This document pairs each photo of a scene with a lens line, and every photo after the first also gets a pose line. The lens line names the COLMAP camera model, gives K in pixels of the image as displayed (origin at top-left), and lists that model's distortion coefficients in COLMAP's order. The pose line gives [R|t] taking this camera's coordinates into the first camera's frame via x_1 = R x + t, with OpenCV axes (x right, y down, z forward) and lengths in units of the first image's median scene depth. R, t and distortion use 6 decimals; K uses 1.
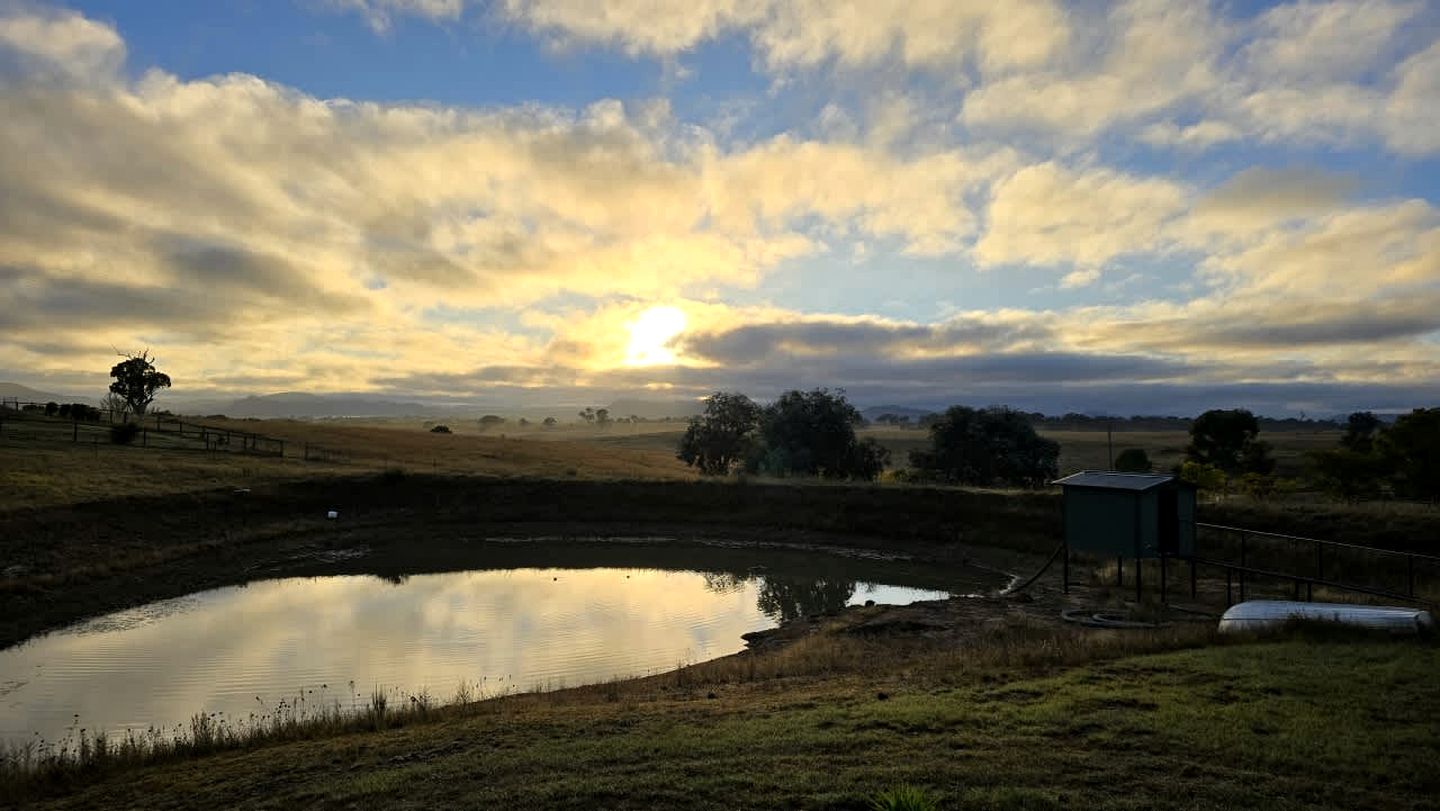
lens RADIAL K [[967.0, 0, 717.0], [0, 967.0, 402.0], [0, 0, 1]] dist [0.023778, -0.003802]
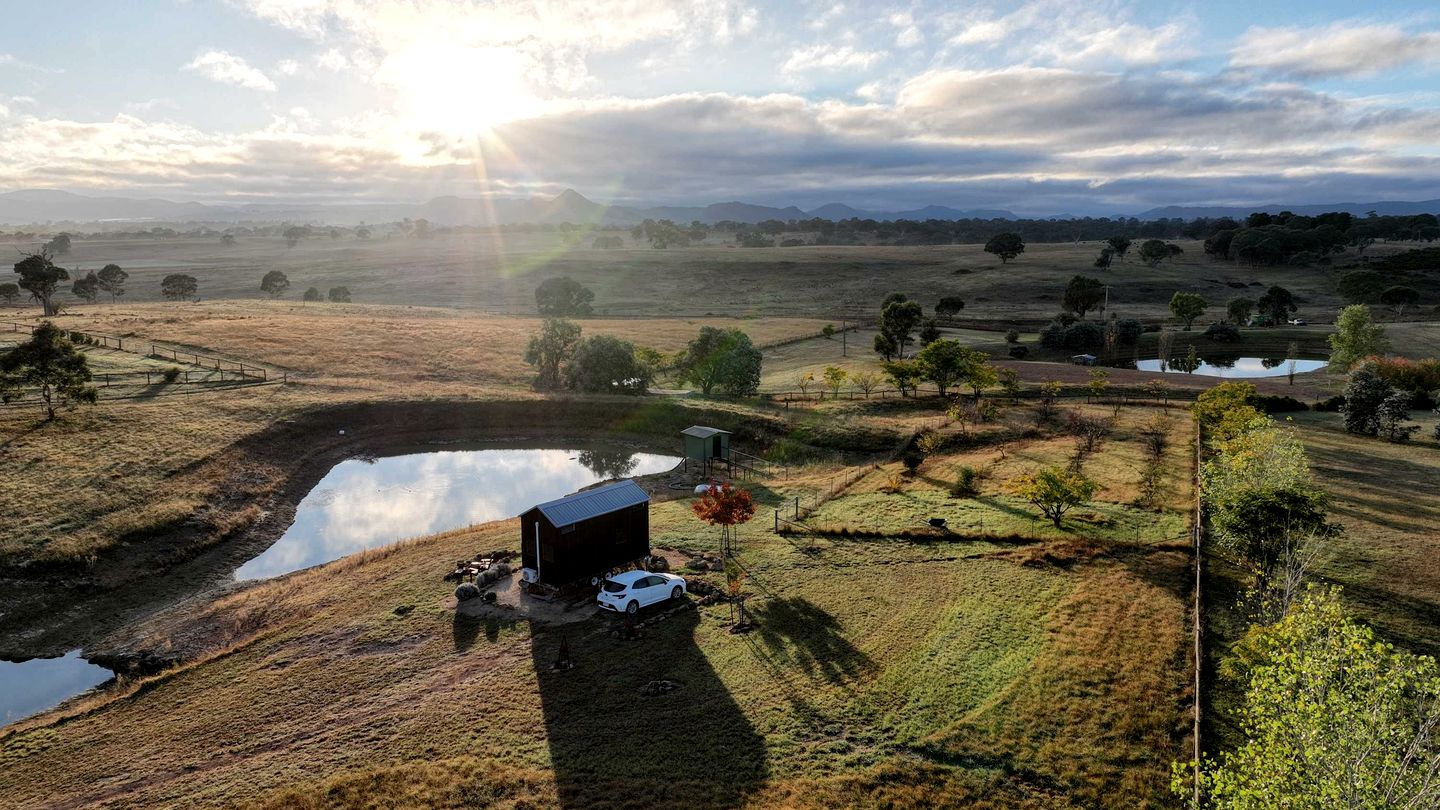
lens RADIAL K [[967.0, 0, 717.0], [0, 967.0, 401.5], [0, 0, 1]] dist [0.023778, -0.003802]
pose [[0.985032, -0.040749, 0.167488, -0.000540], [0.007986, 0.981402, 0.191800, -0.248982], [-0.172188, -0.187592, 0.967037, -0.769992]]
